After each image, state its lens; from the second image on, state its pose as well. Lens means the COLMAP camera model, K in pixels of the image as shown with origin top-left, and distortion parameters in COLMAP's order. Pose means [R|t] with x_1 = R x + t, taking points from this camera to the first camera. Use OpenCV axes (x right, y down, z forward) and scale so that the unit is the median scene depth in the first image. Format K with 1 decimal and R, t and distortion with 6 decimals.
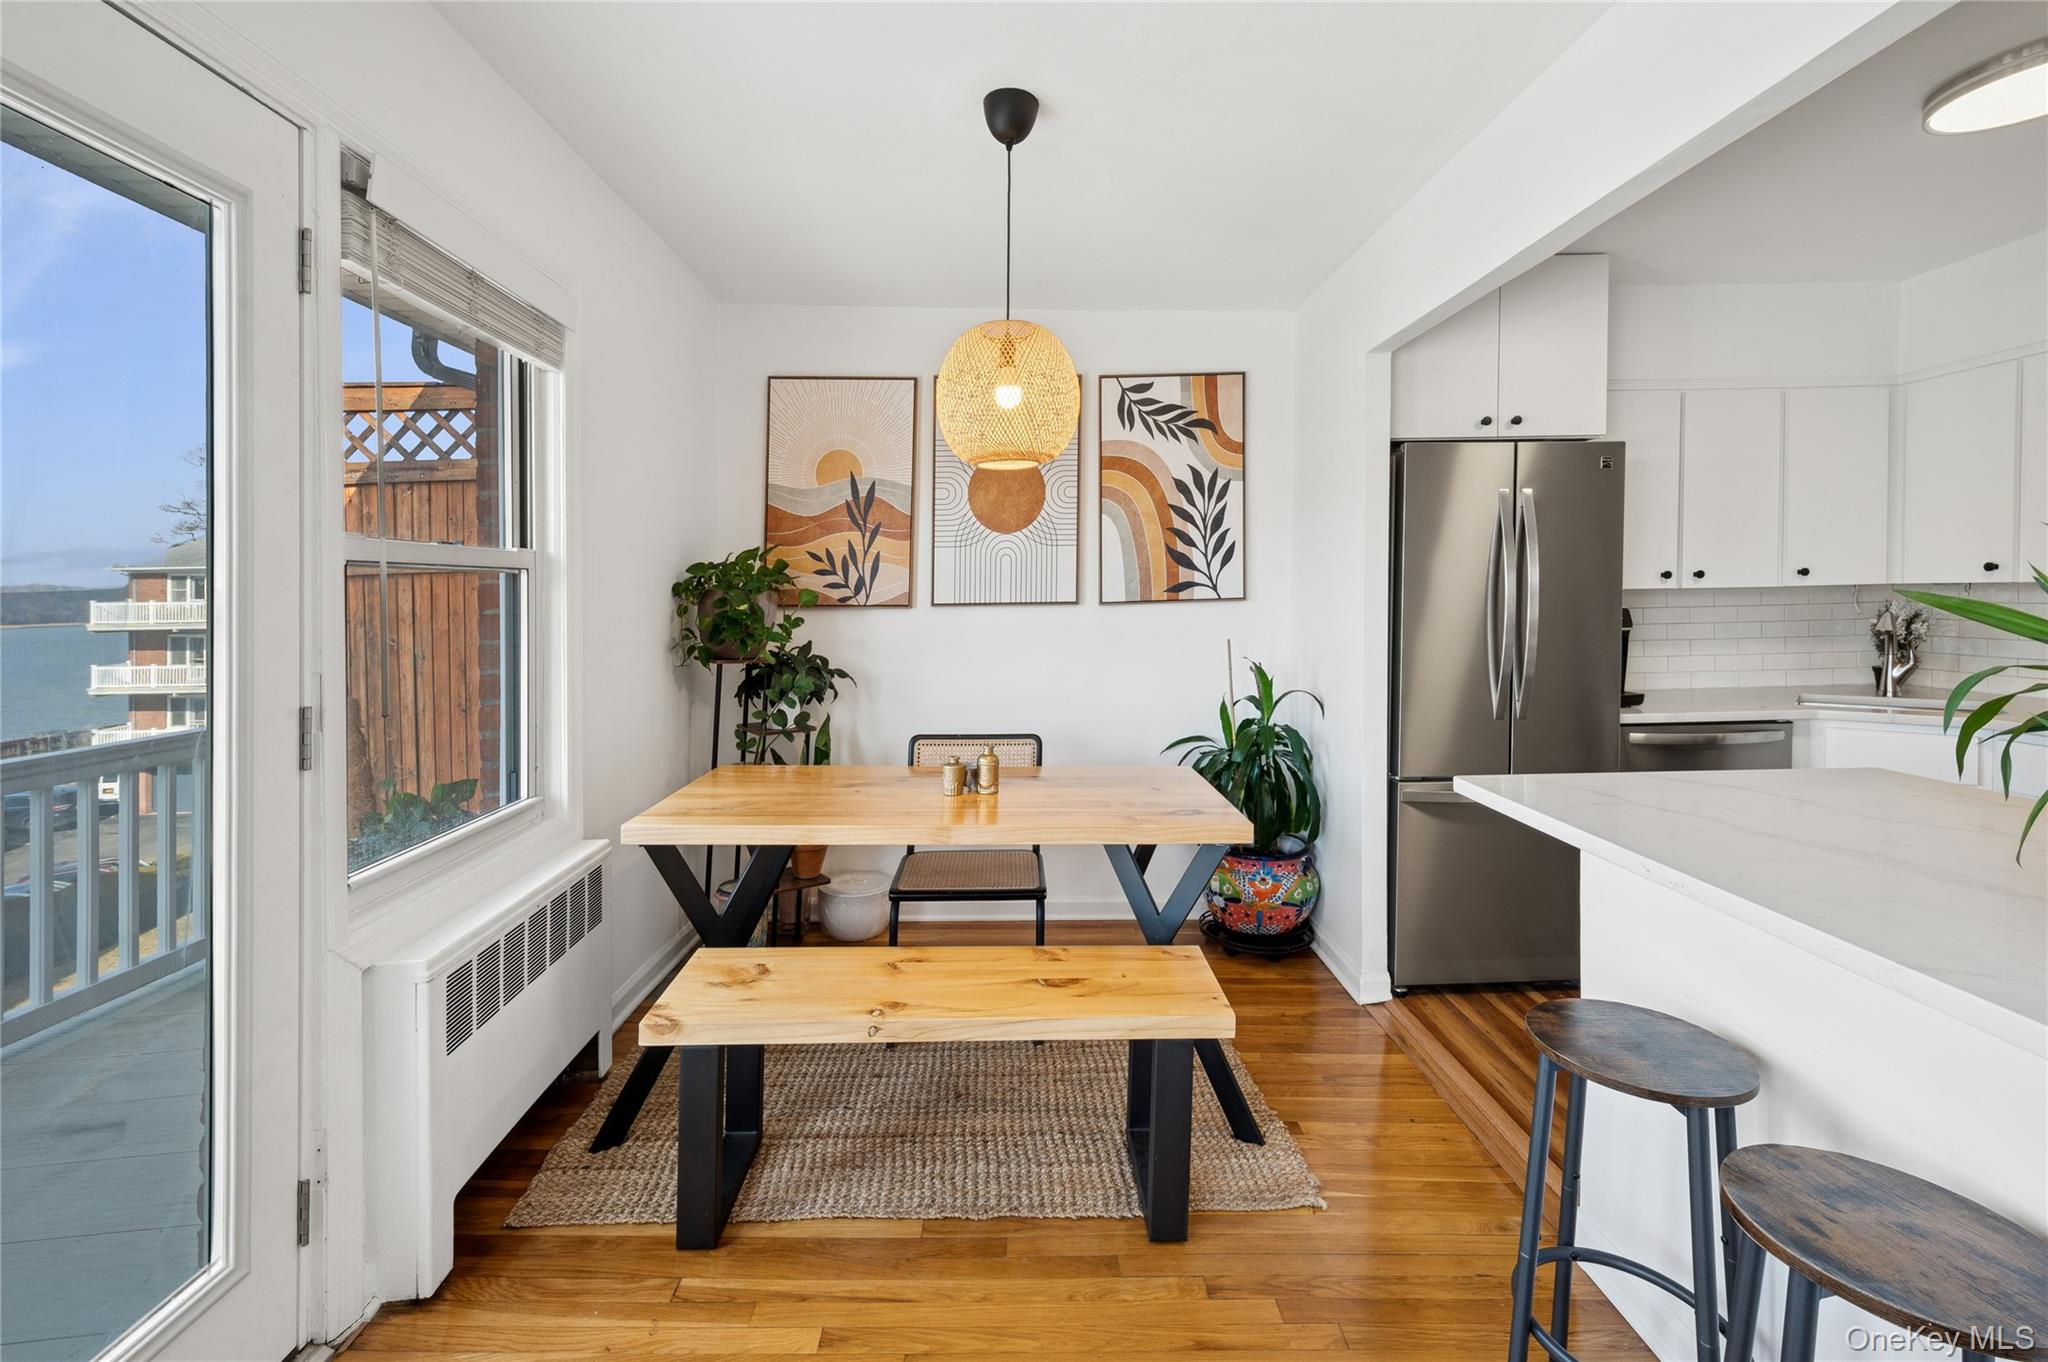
lens RADIAL K [[945.6, 0, 1031.8], [0, 945.6, 579.7], [0, 0, 1]] dist [0.001494, -0.001494]
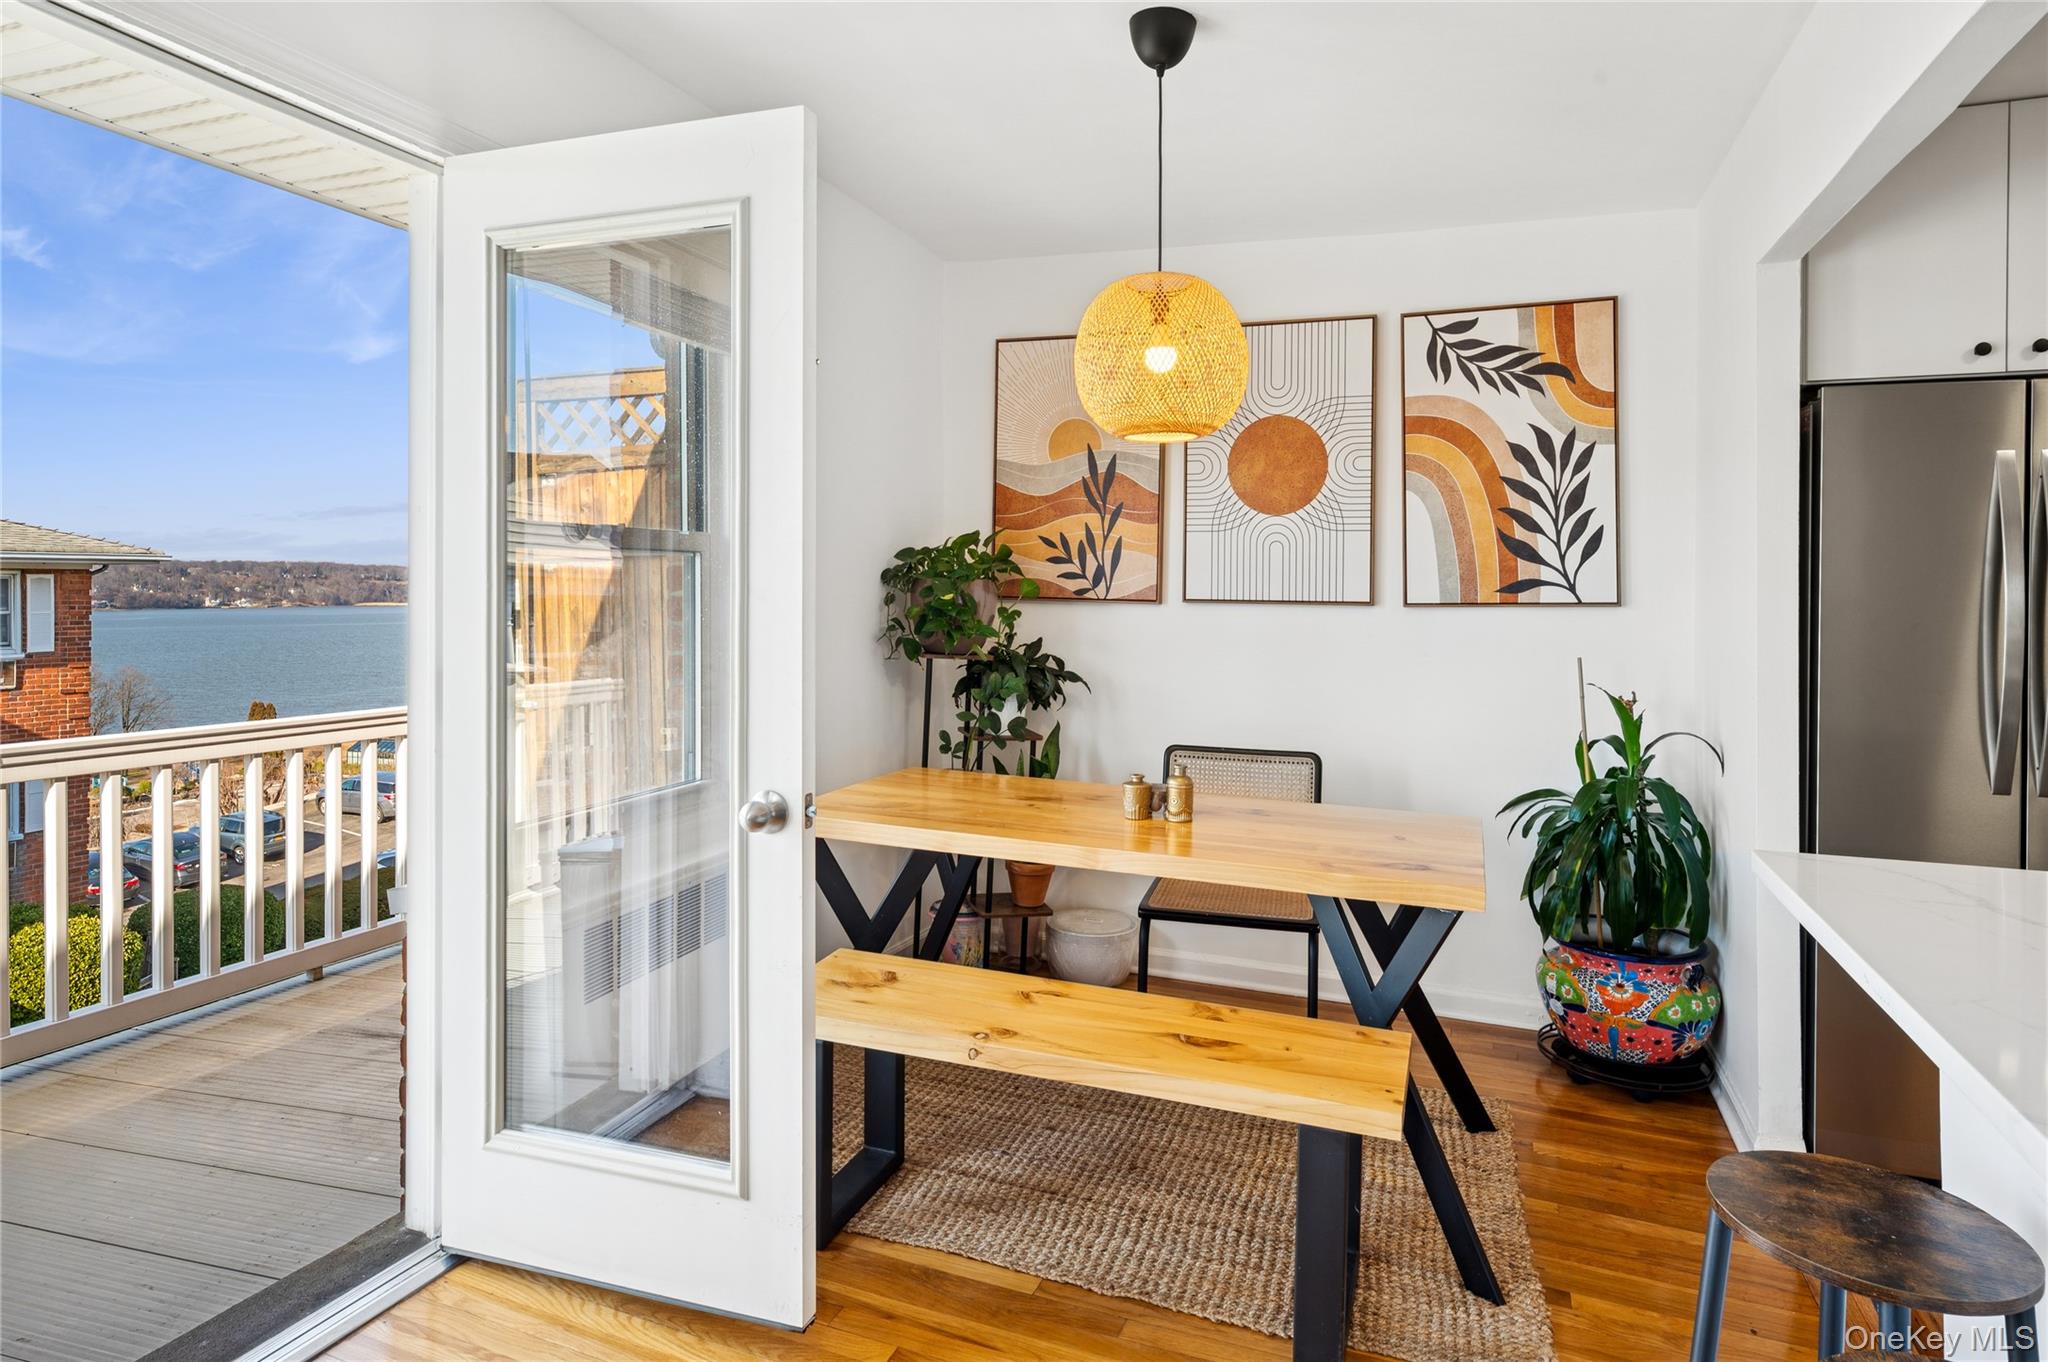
lens RADIAL K [[1185.8, 0, 1008.0], [0, 1185.8, 570.2], [0, 0, 1]] dist [-0.003366, 0.001806]
pose [[0.930337, 0.016721, -0.366323, 0.150844], [-0.017242, 0.999850, 0.001850, 0.000216], [0.366299, 0.004595, 0.930486, -0.038112]]
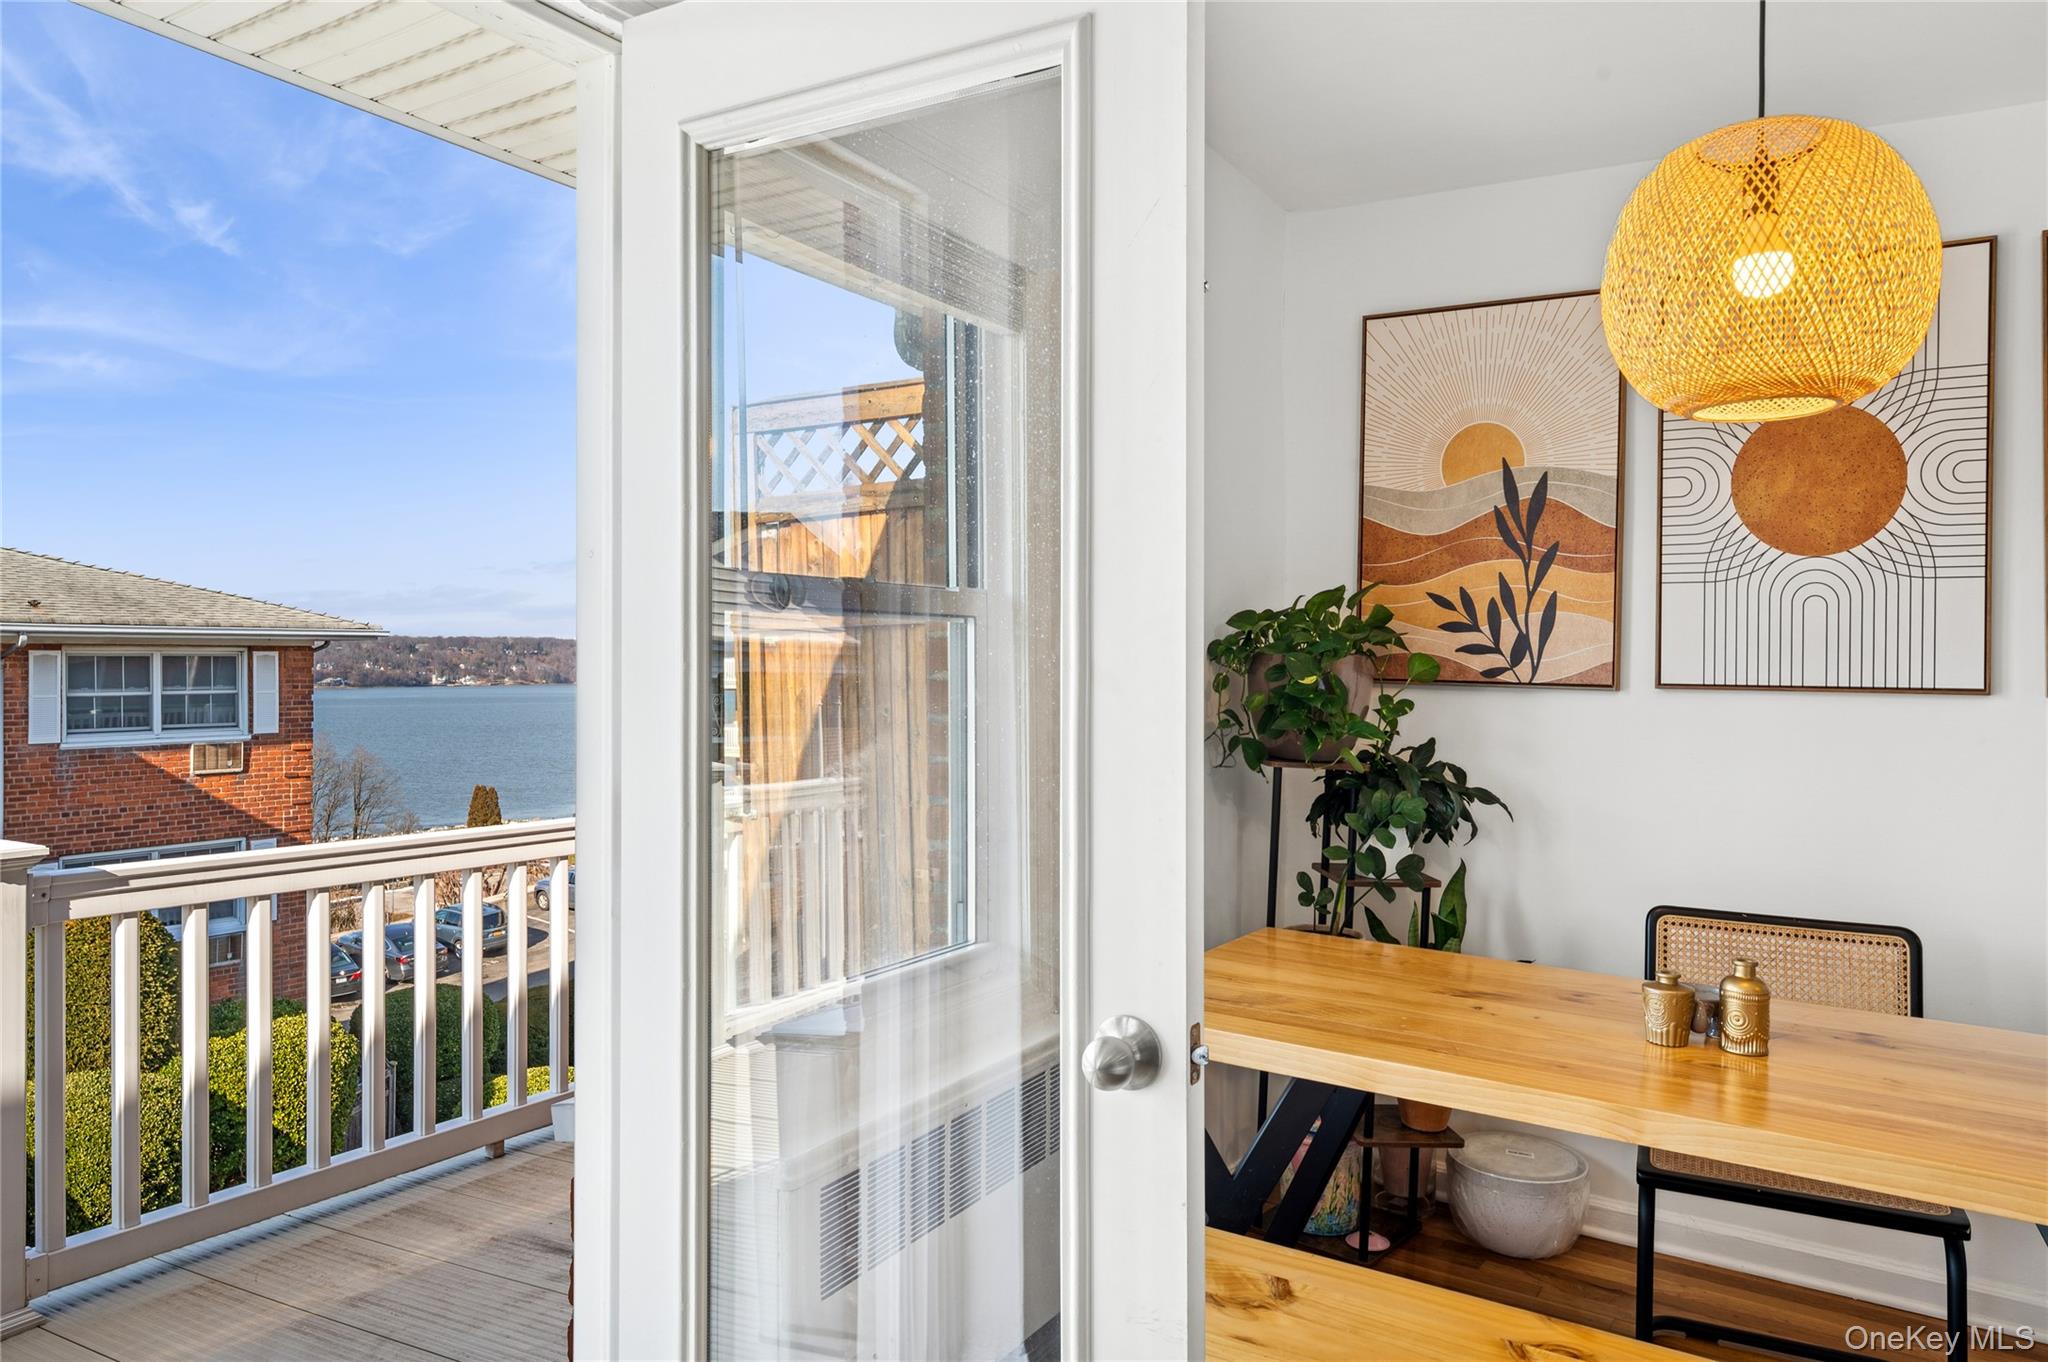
lens RADIAL K [[1379.2, 0, 939.6], [0, 1379.2, 601.9], [0, 0, 1]] dist [0.007828, 0.008077]
pose [[0.813018, -0.004571, -0.582220, 0.029142], [-0.012129, 0.999619, -0.024785, 0.002331], [0.582112, 0.027212, 0.812653, 0.092486]]
